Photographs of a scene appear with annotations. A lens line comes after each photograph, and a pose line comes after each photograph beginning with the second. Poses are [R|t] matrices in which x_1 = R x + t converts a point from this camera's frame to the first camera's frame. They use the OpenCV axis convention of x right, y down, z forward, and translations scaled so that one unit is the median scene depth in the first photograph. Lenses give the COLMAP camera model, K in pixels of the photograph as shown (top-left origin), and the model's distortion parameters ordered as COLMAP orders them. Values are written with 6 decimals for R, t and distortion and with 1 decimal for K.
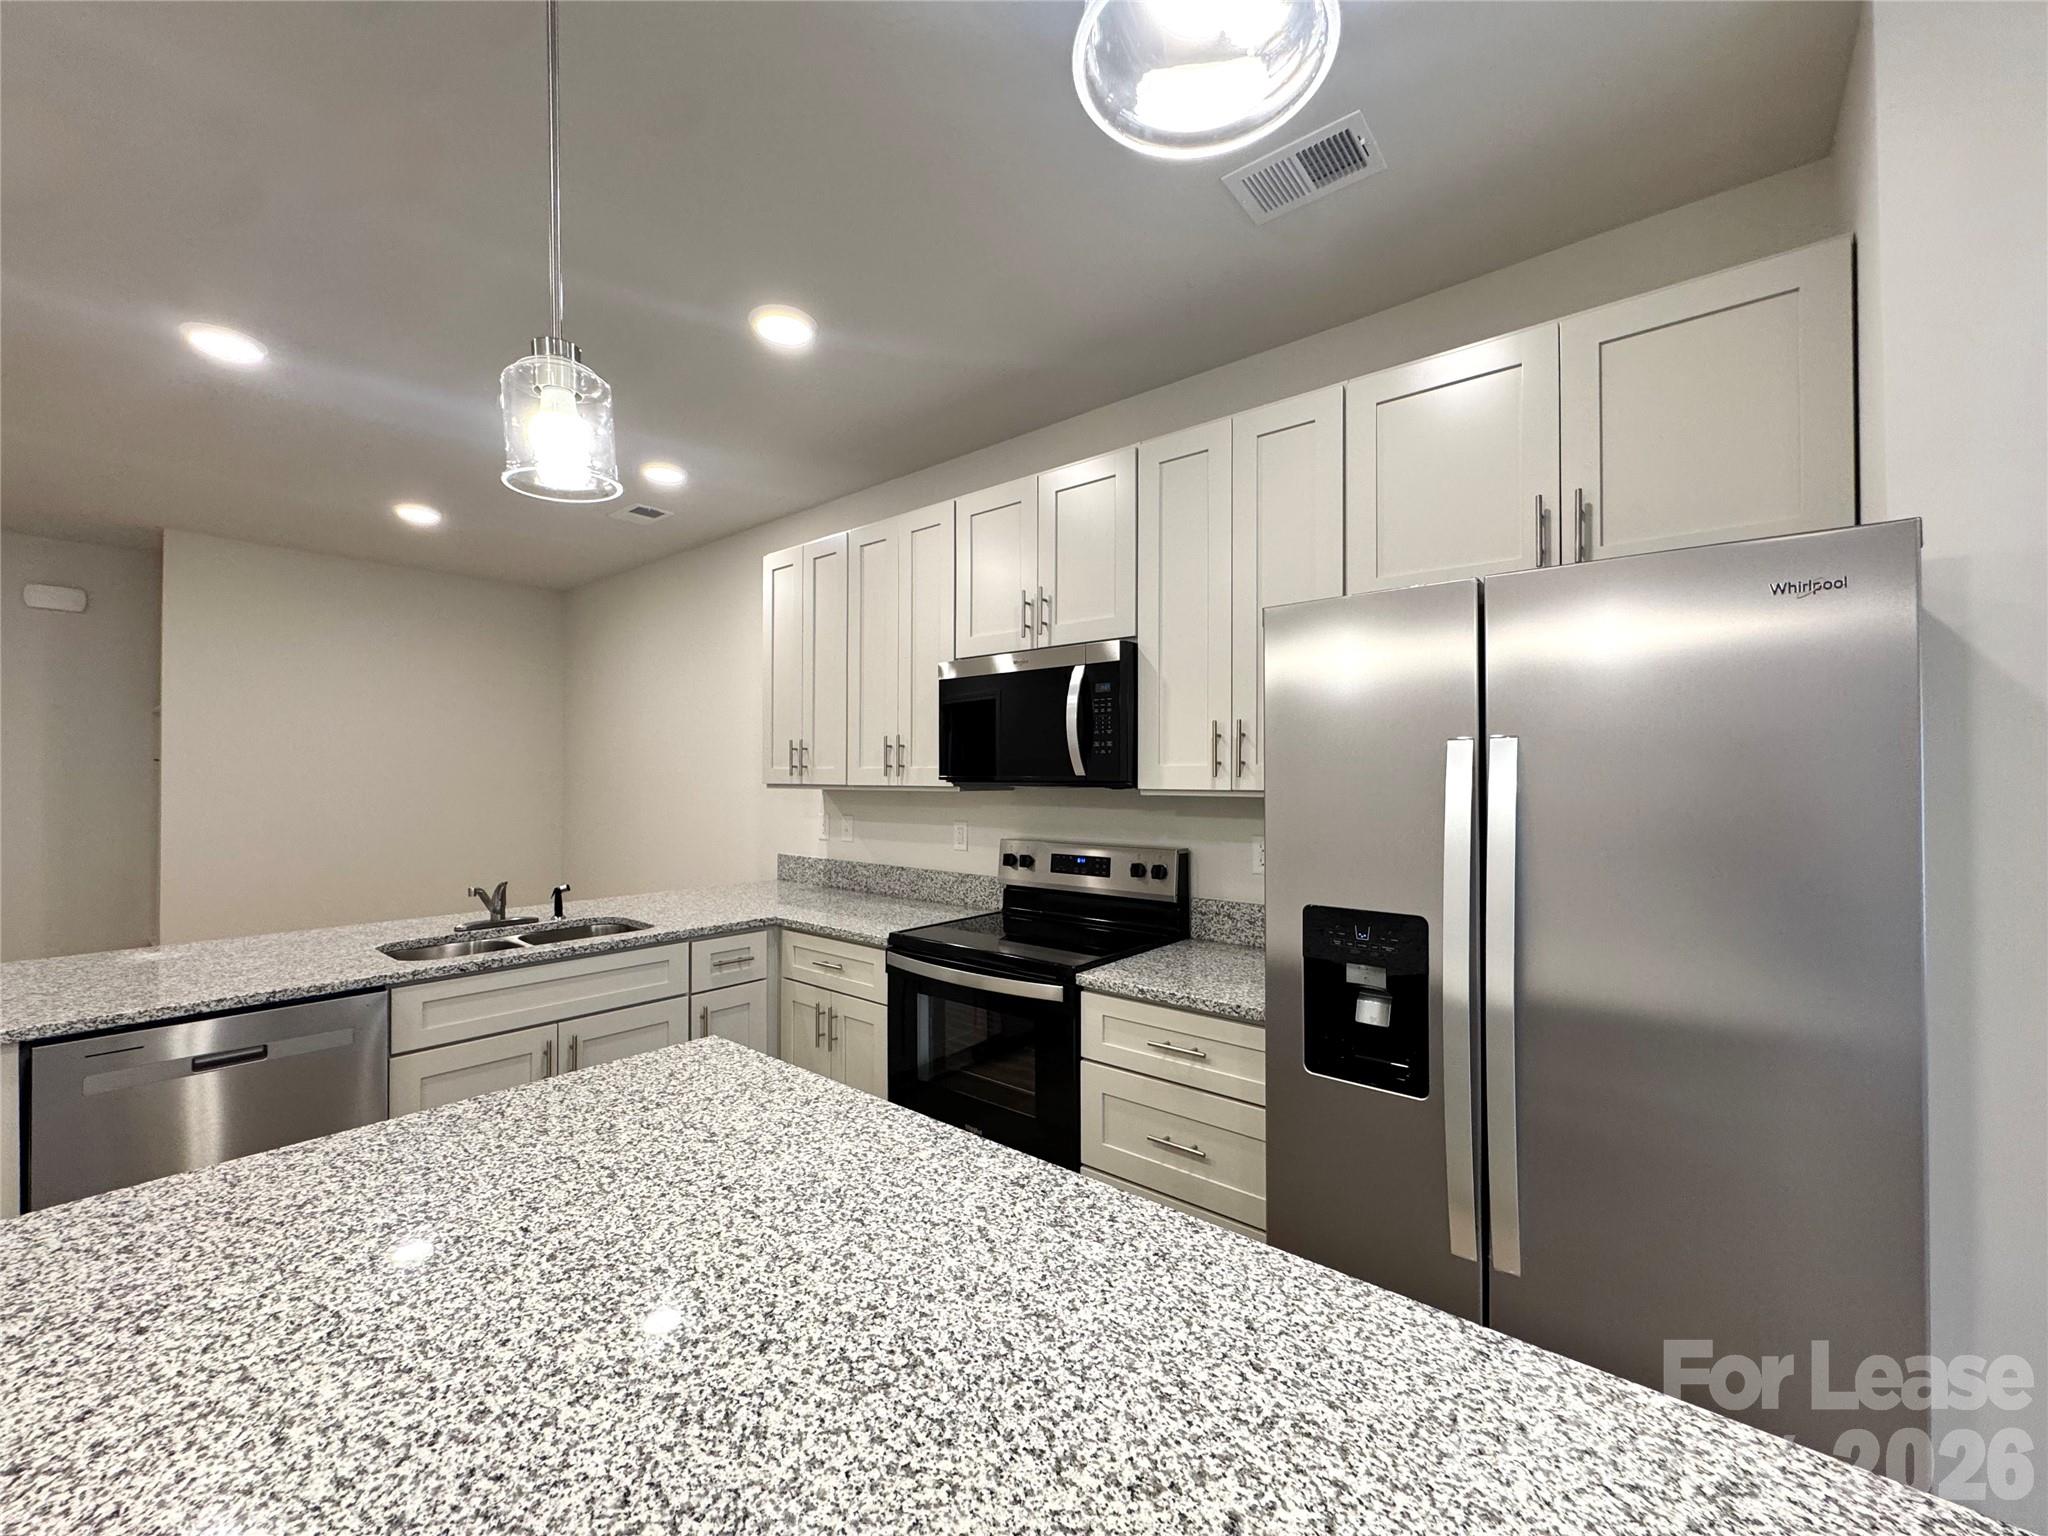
lens RADIAL K [[818.6, 0, 1027.8], [0, 818.6, 768.3], [0, 0, 1]] dist [-0.003660, 0.000109]
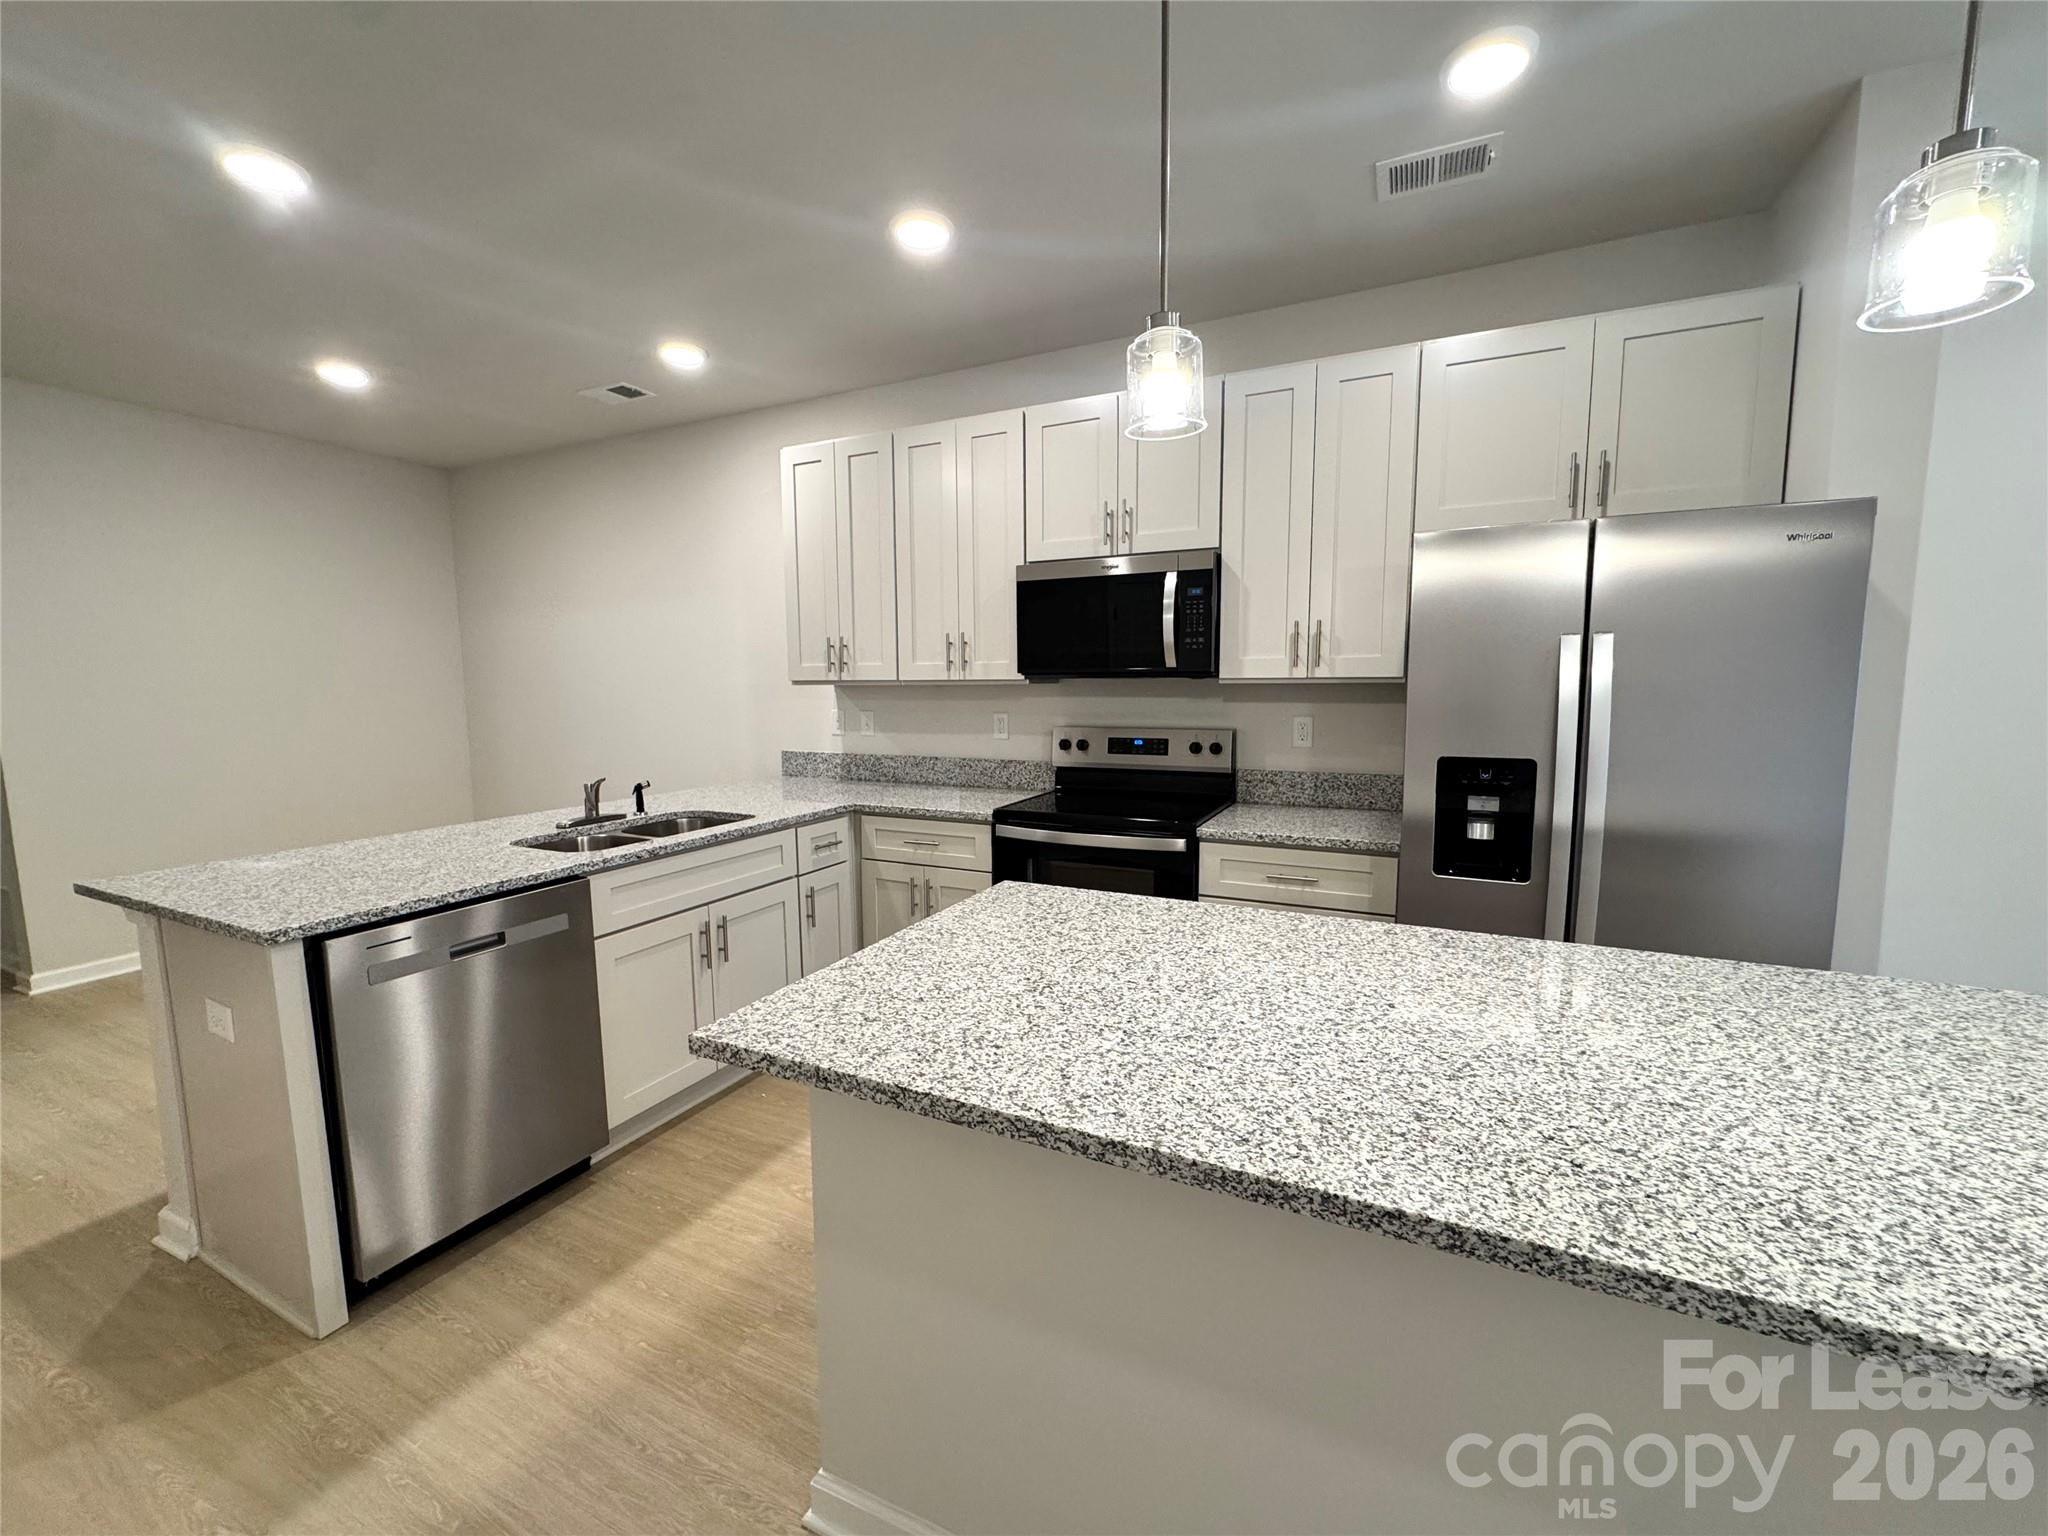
lens RADIAL K [[818.6, 0, 1027.8], [0, 818.6, 768.3], [0, 0, 1]] dist [-0.003660, 0.000109]
pose [[0.971160, -0.033302, 0.236090, -0.406740], [0.005419, 0.993025, 0.117779, 0.012883], [-0.238365, -0.113103, 0.964567, -0.099117]]
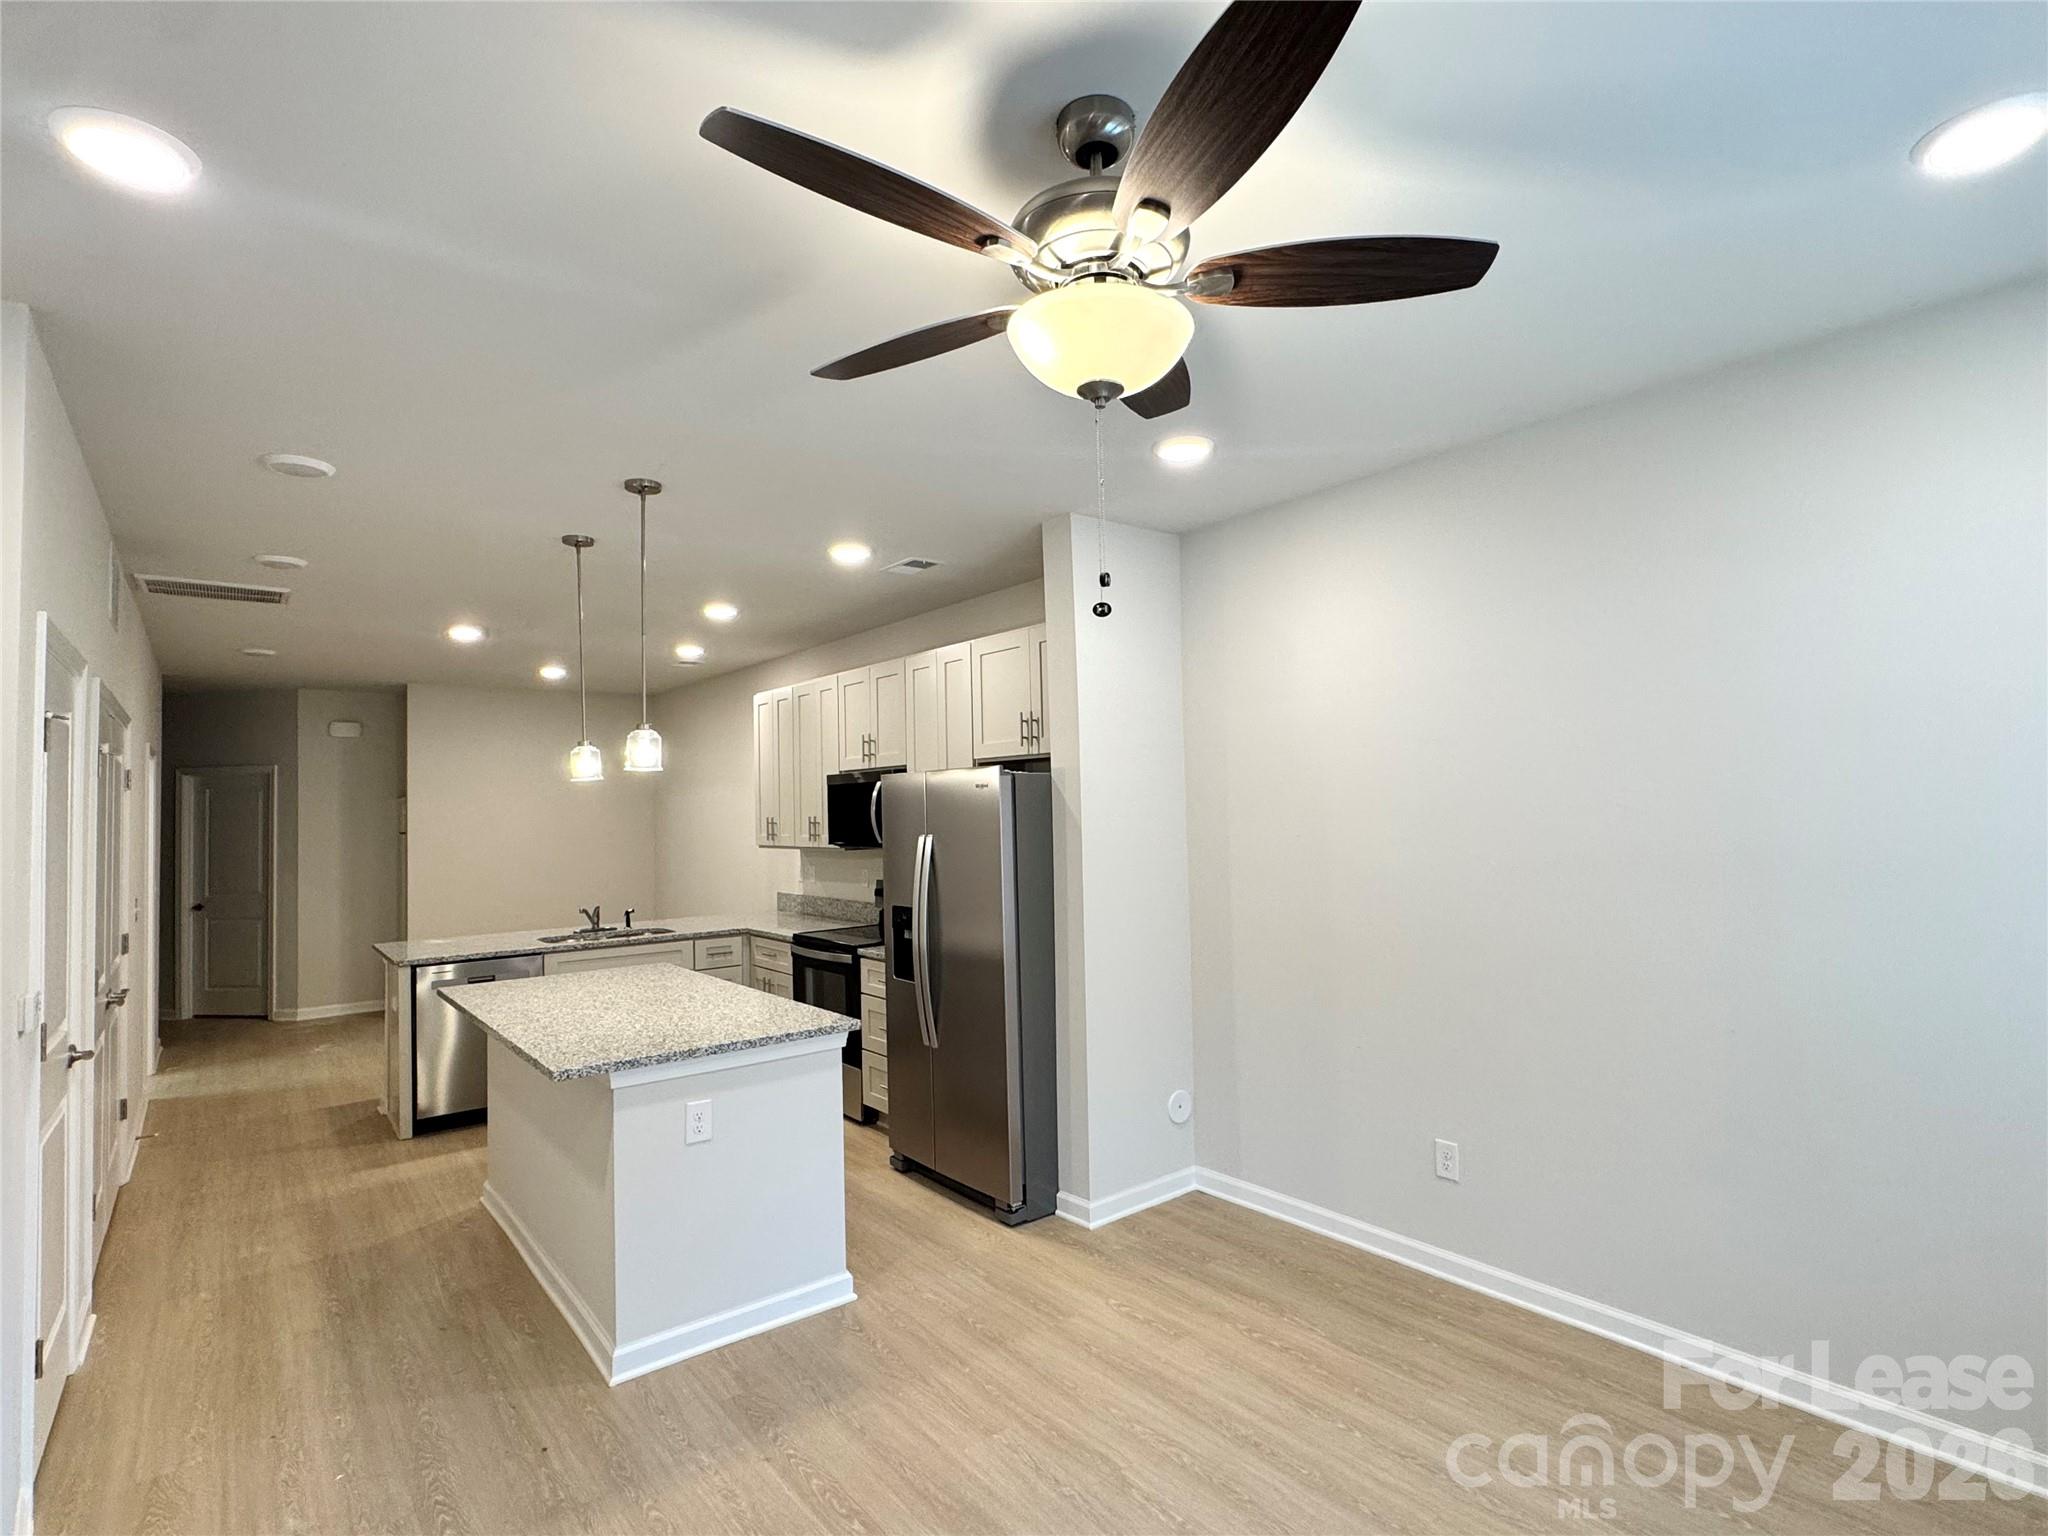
lens RADIAL K [[1011.1, 0, 1028.2], [0, 1011.1, 772.3], [0, 0, 1]] dist [-0.003112, 0.000010]
pose [[0.977993, -0.031808, -0.206197, 0.816168], [0.026341, 0.999226, -0.029208, -0.070376], [0.206967, 0.023133, 0.978074, -1.067380]]
